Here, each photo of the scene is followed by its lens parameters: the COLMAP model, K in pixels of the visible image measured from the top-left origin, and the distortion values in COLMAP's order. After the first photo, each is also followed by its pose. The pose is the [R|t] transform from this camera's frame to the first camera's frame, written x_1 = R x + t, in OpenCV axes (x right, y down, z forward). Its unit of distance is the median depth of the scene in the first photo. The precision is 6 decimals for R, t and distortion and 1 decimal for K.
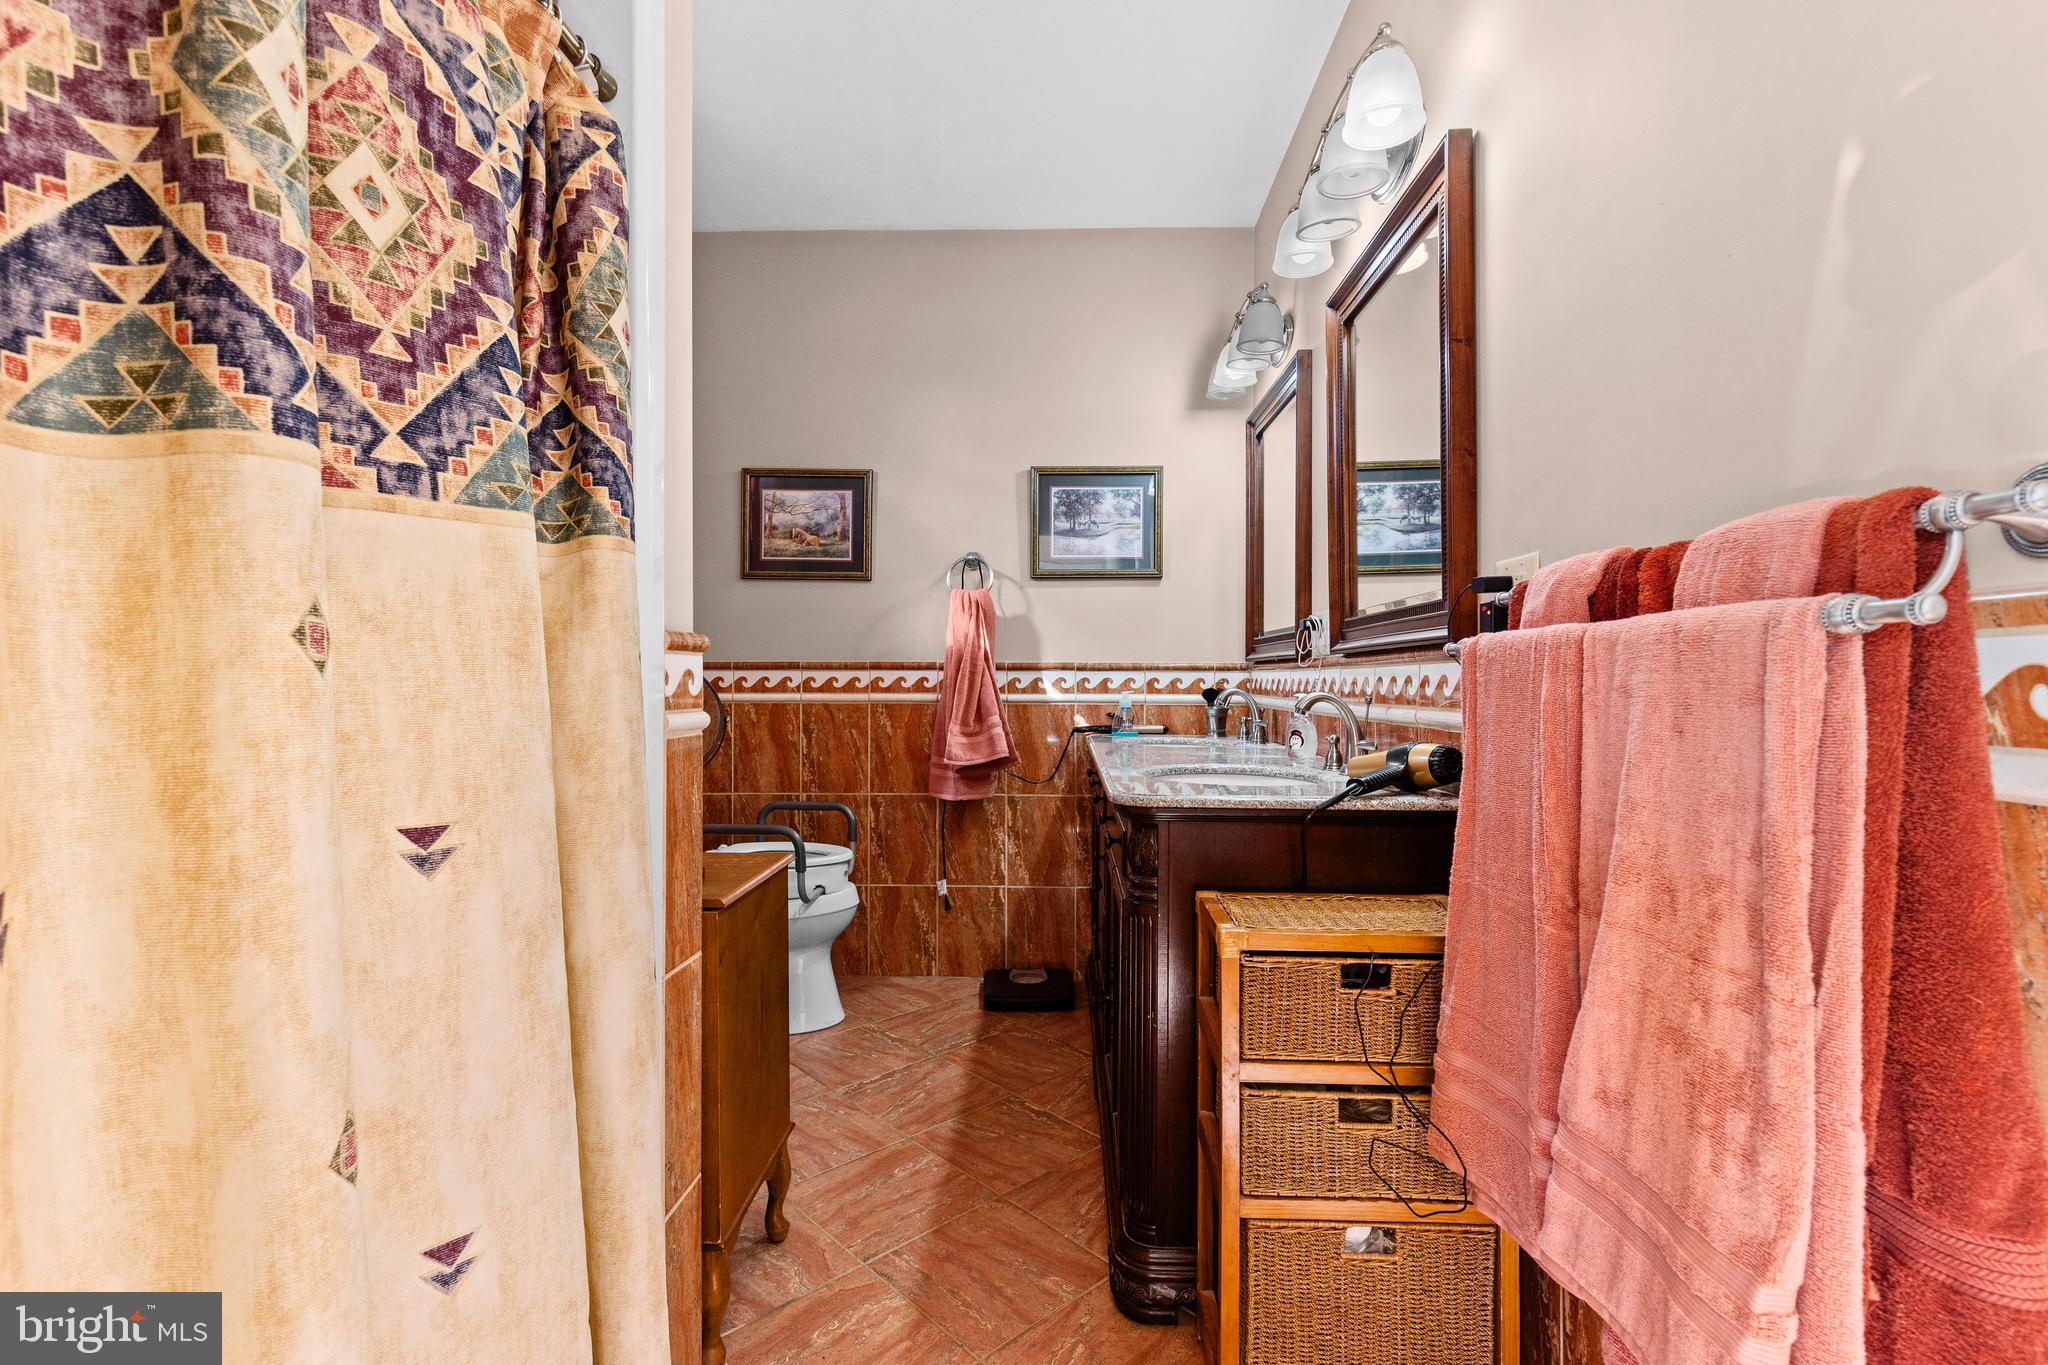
lens RADIAL K [[933.2, 0, 1047.6], [0, 933.2, 684.5], [0, 0, 1]] dist [0.001172, 0.000755]
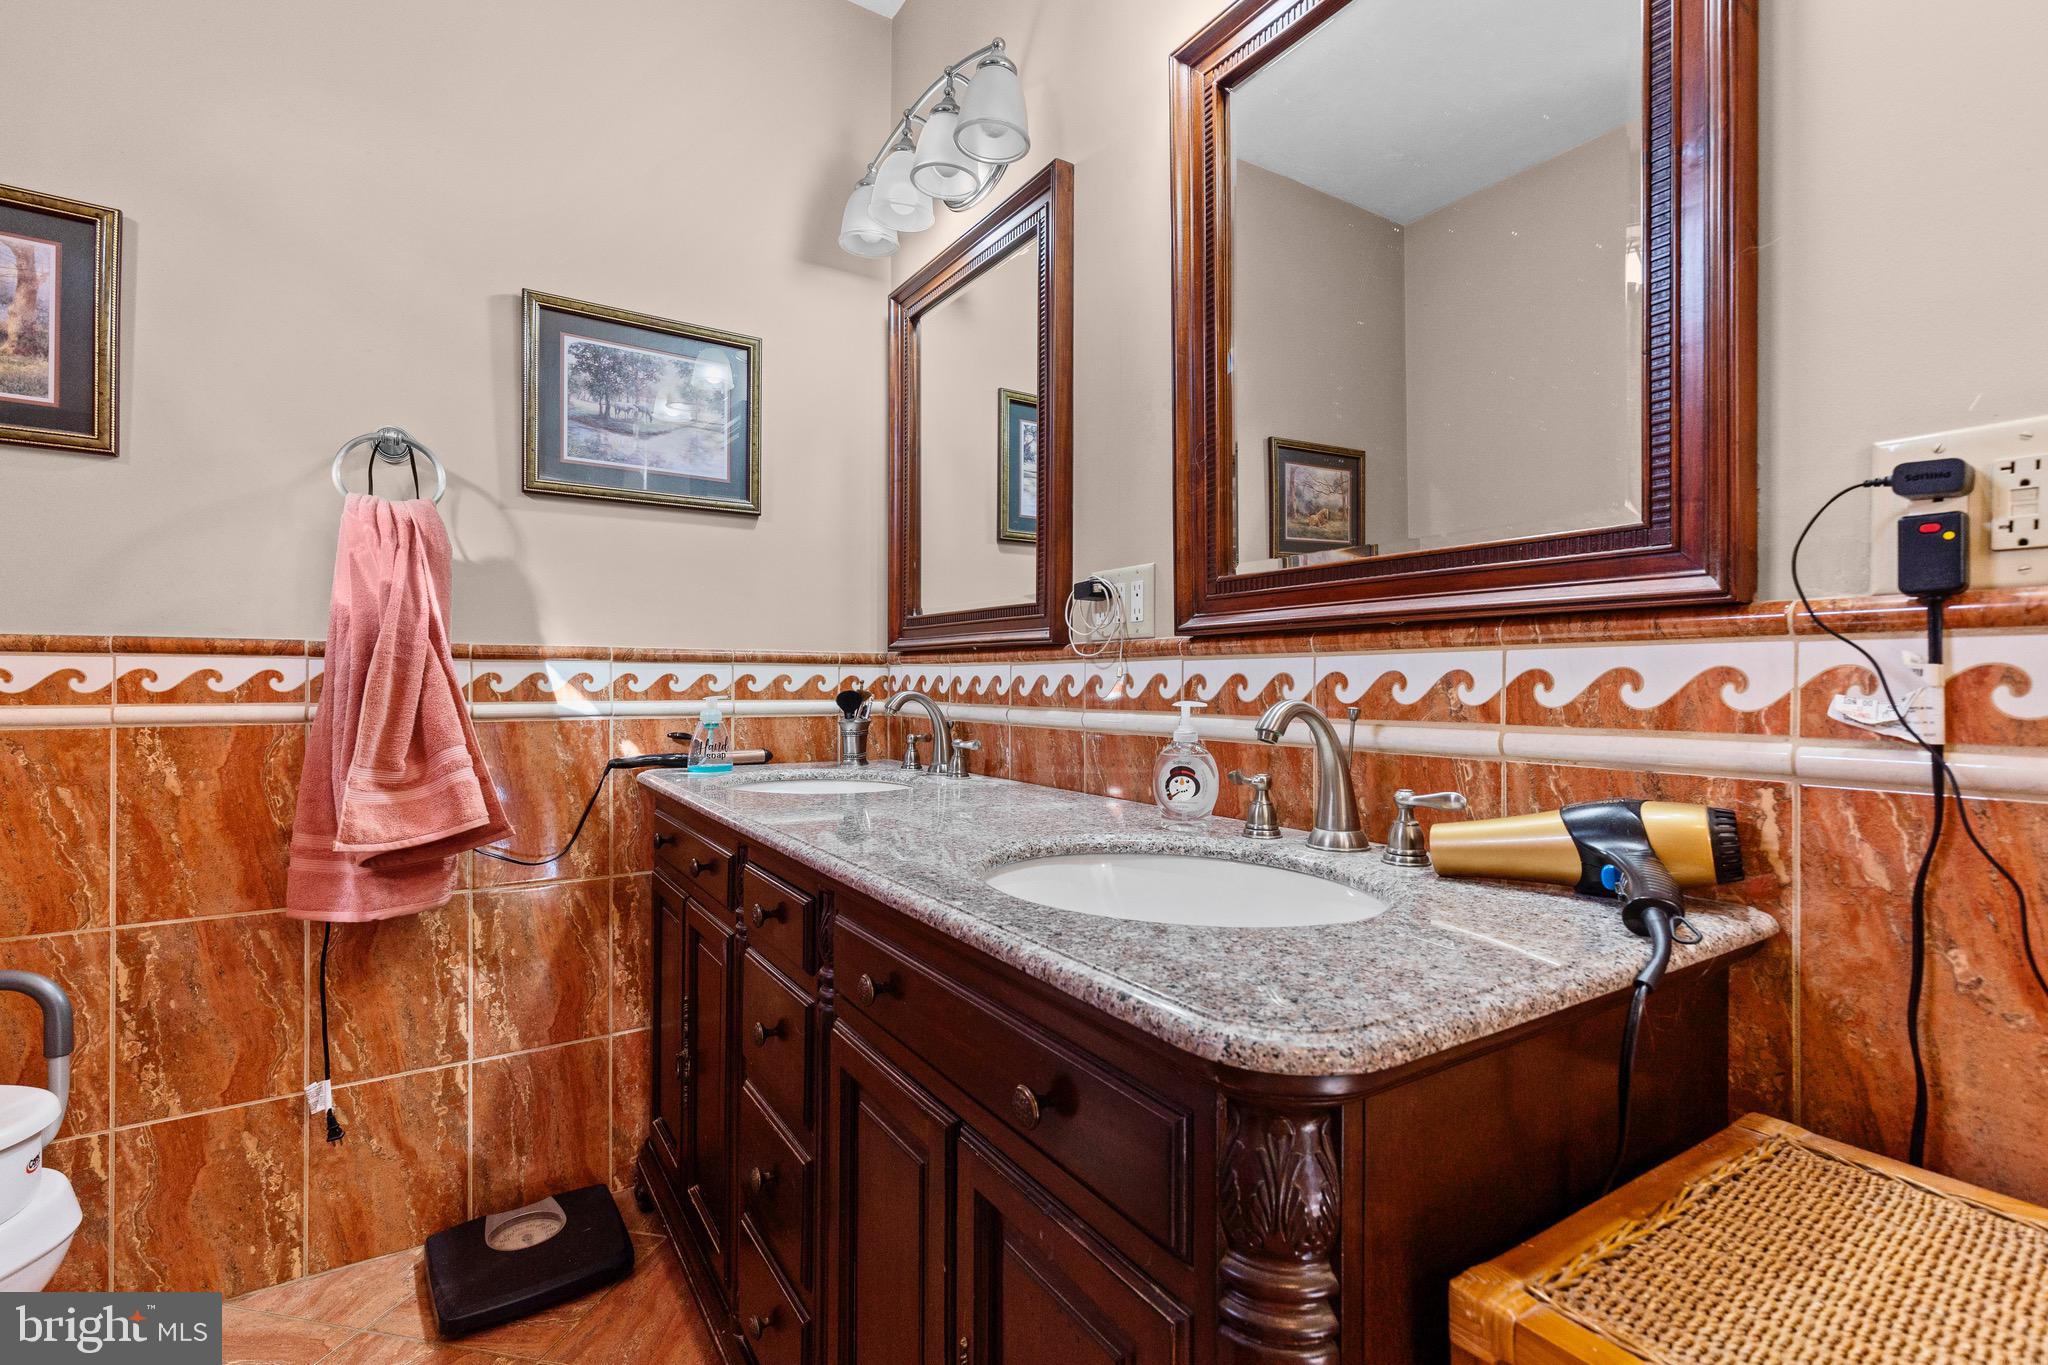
lens RADIAL K [[933.2, 0, 1047.6], [0, 933.2, 684.5], [0, 0, 1]] dist [0.001172, 0.000755]
pose [[0.819747, -0.001546, 0.572724, -0.079789], [0.000181, 0.999997, 0.002440, -0.001727], [-0.572726, -0.001896, 0.819745, 0.371818]]
